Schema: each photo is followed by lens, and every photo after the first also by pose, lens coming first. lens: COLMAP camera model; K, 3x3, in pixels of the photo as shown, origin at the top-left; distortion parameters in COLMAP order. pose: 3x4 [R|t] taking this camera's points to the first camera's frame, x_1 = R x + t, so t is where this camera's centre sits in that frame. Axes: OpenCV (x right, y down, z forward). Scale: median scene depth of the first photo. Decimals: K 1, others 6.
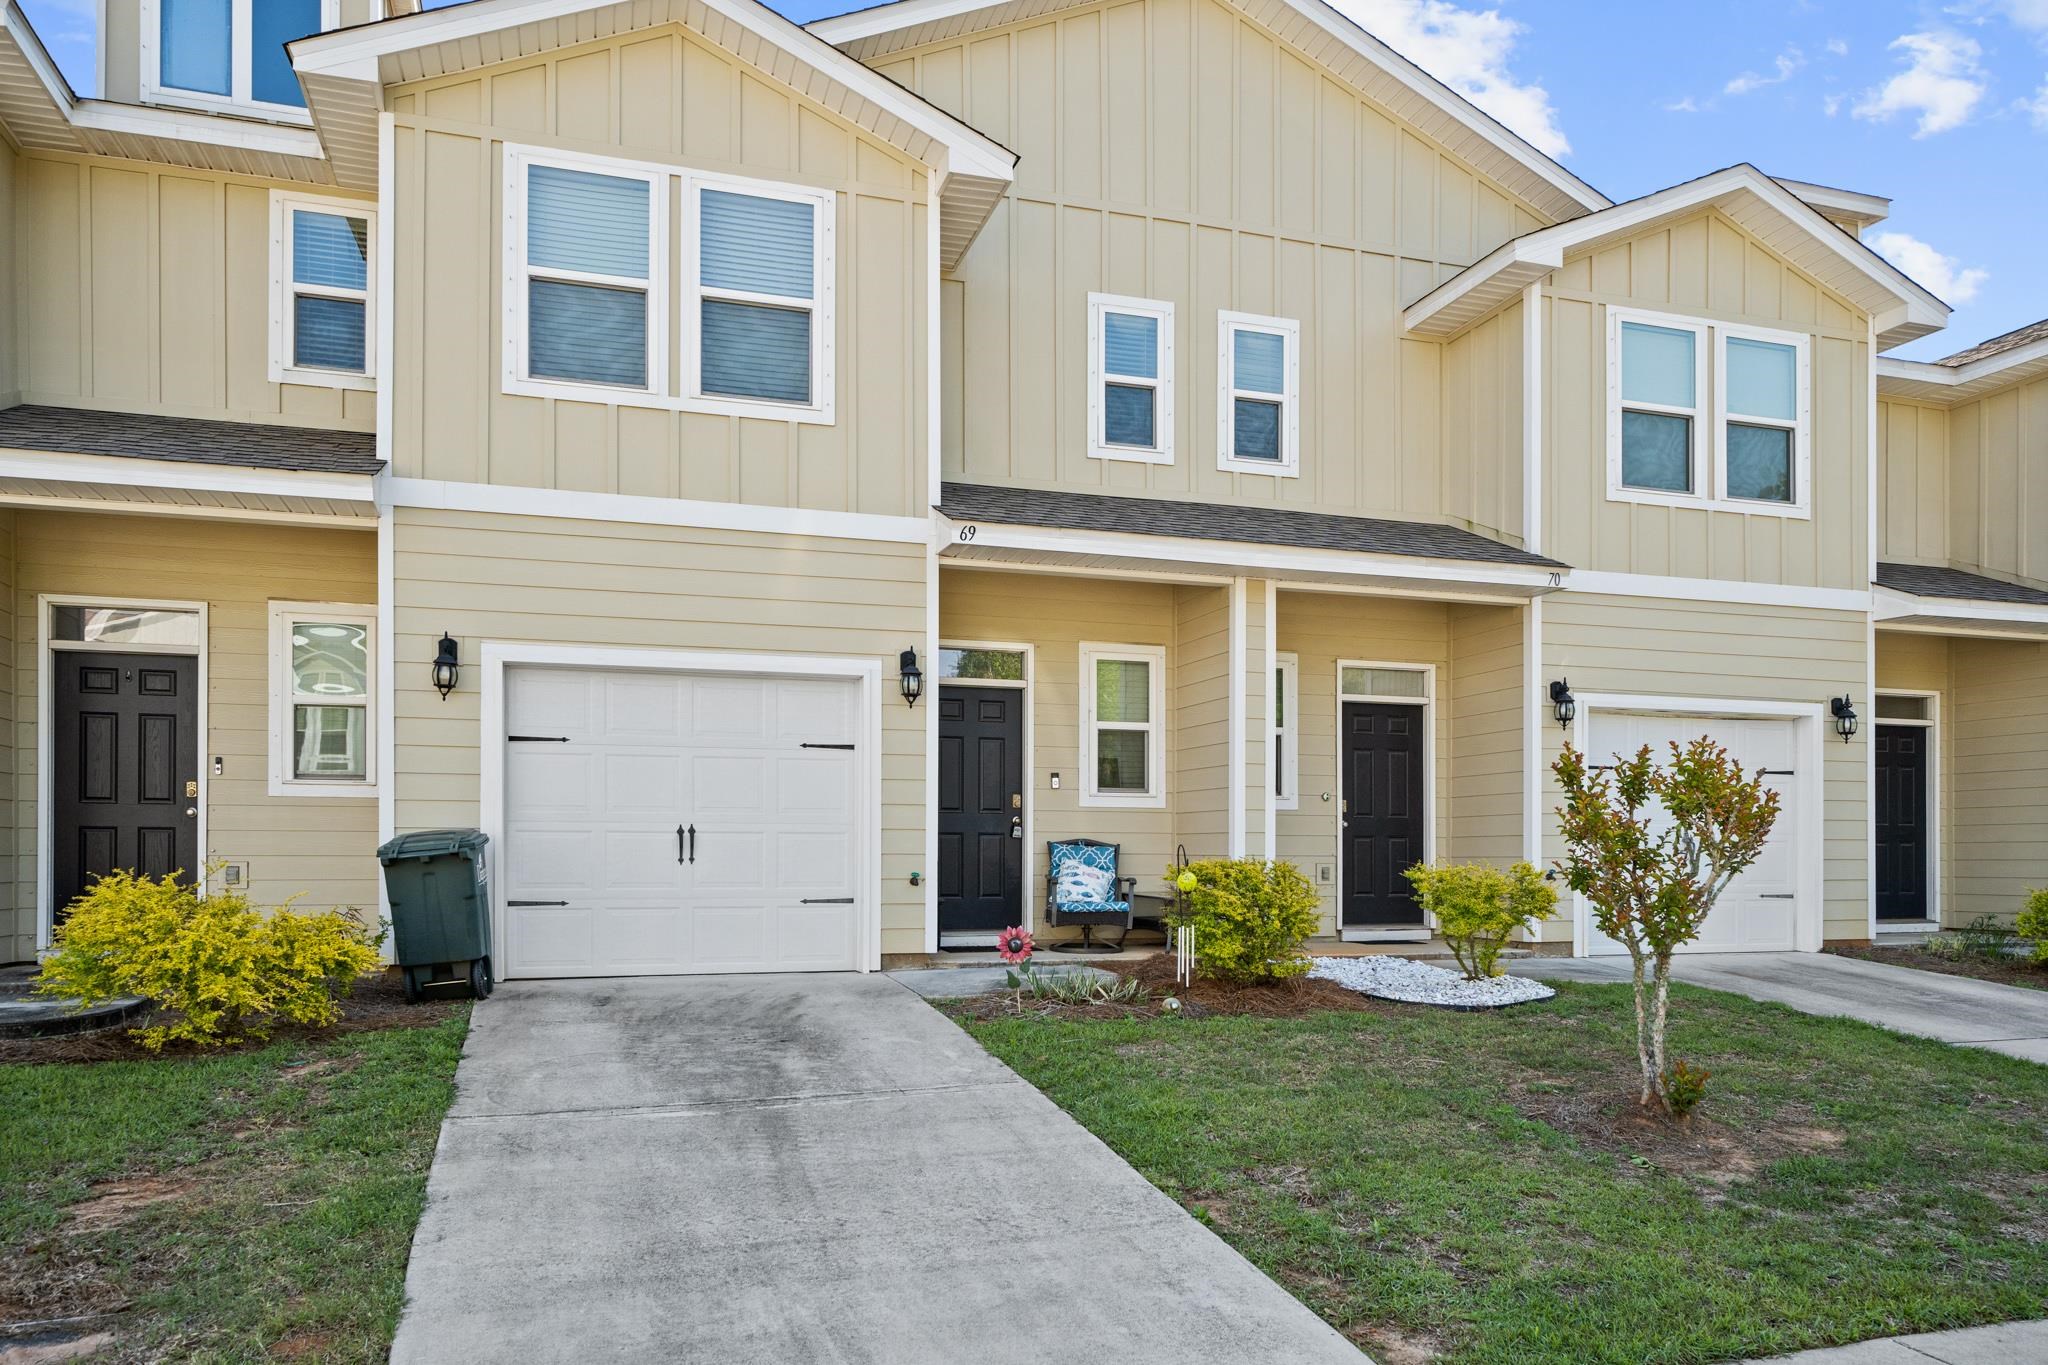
lens RADIAL K [[1442.1, 0, 1022.7], [0, 1442.1, 681.3], [0, 0, 1]] dist [0.000077, 0.002570]
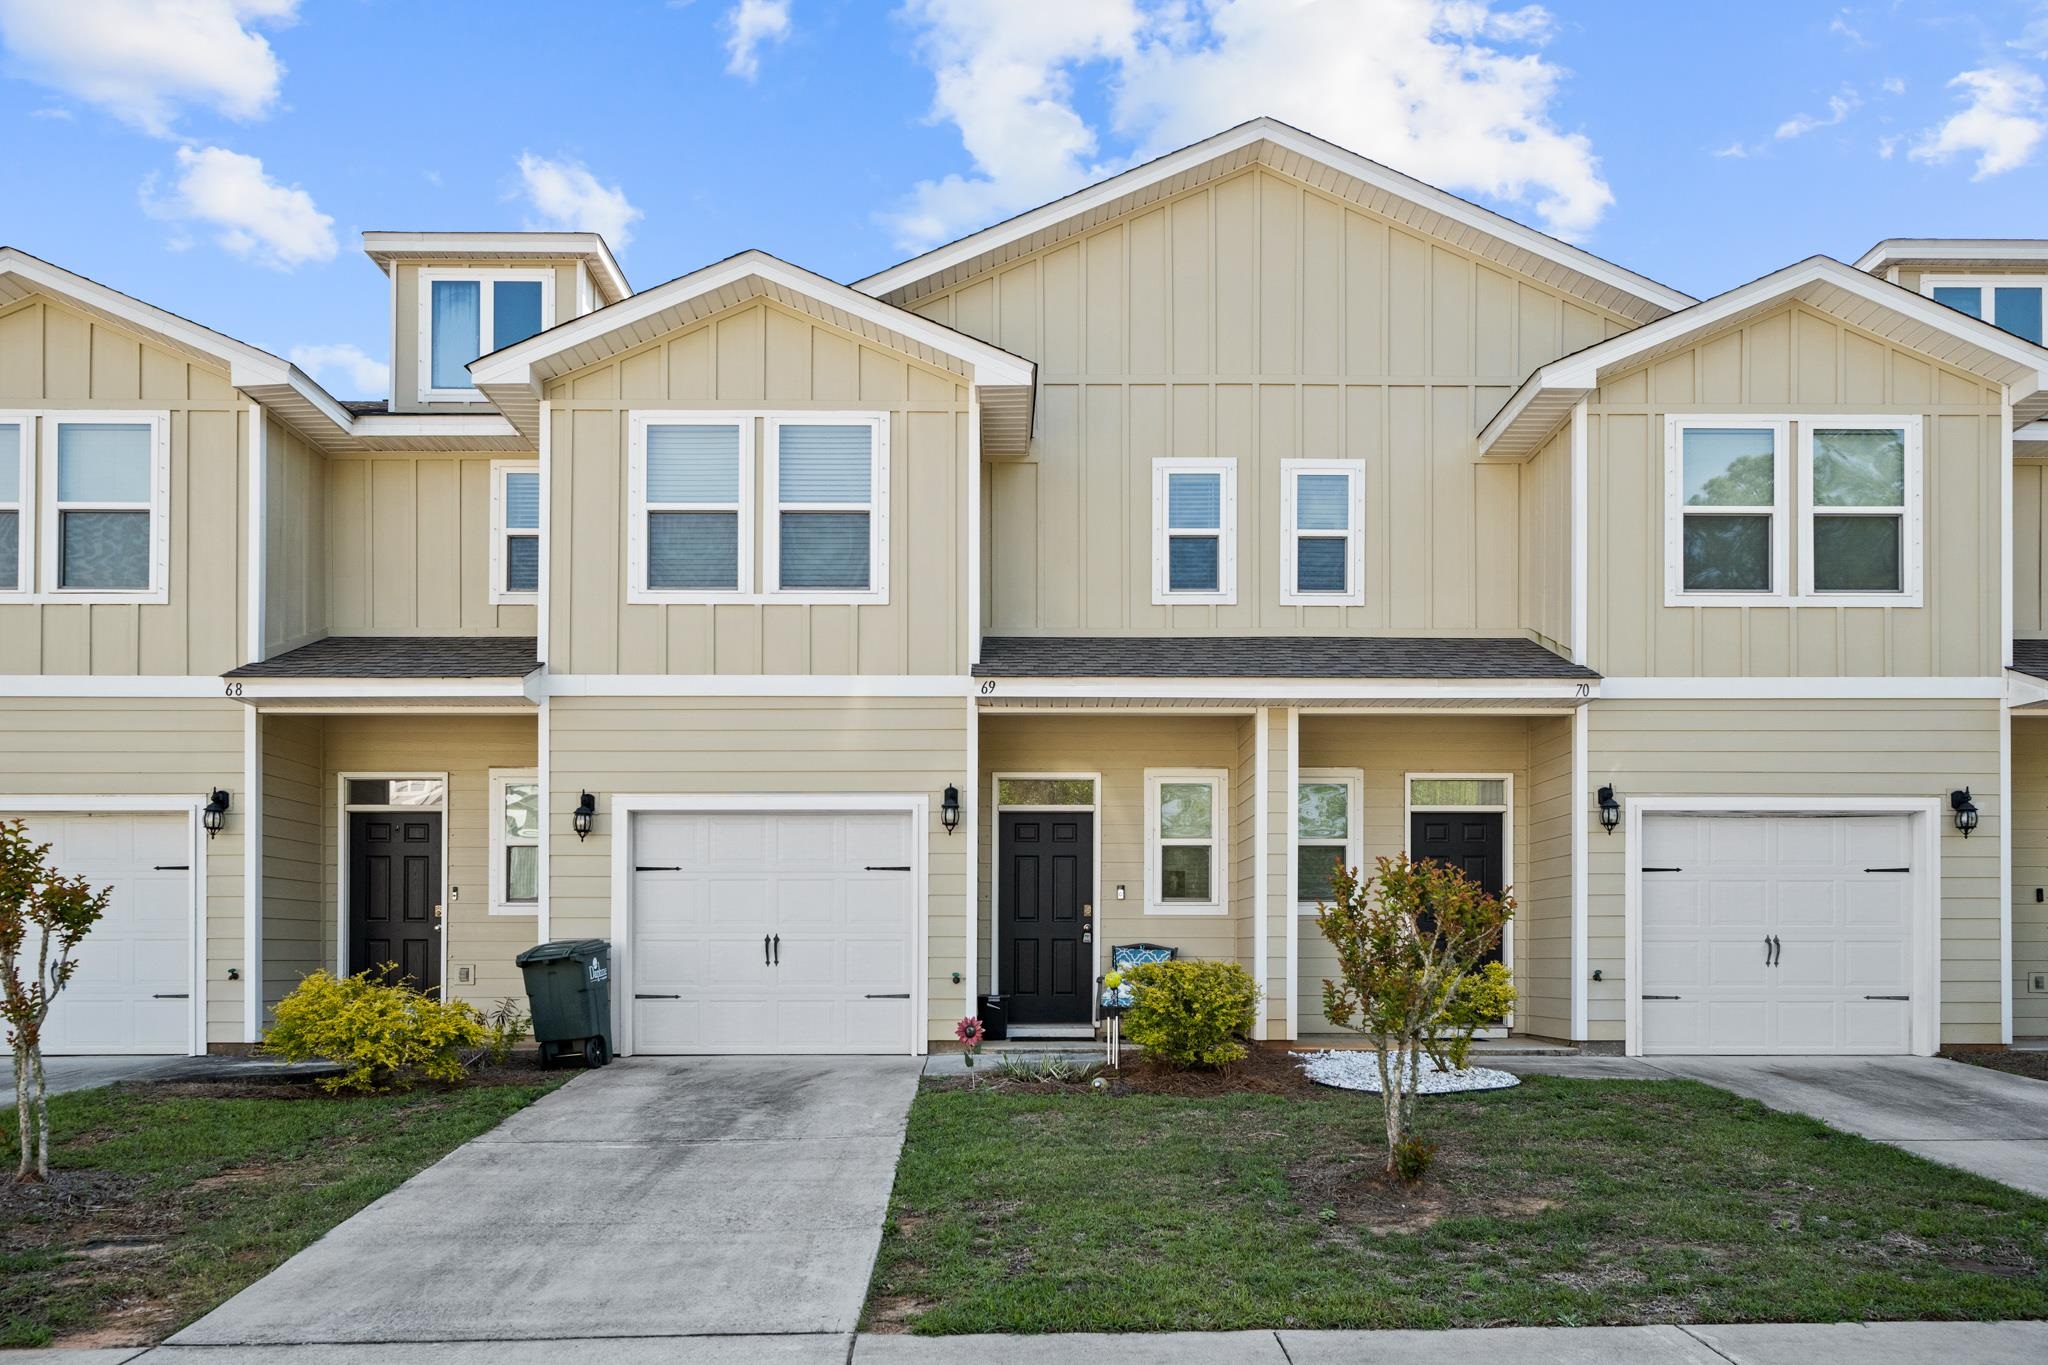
lens RADIAL K [[1442.1, 0, 1034.1], [0, 1442.1, 744.6], [0, 0, 1]] dist [0.000077, 0.002570]
pose [[0.956045, -0.046556, -0.289499, 0.342345], [0.038170, 0.998674, -0.034548, -0.012632], [0.290724, 0.021980, 0.956555, -0.130207]]
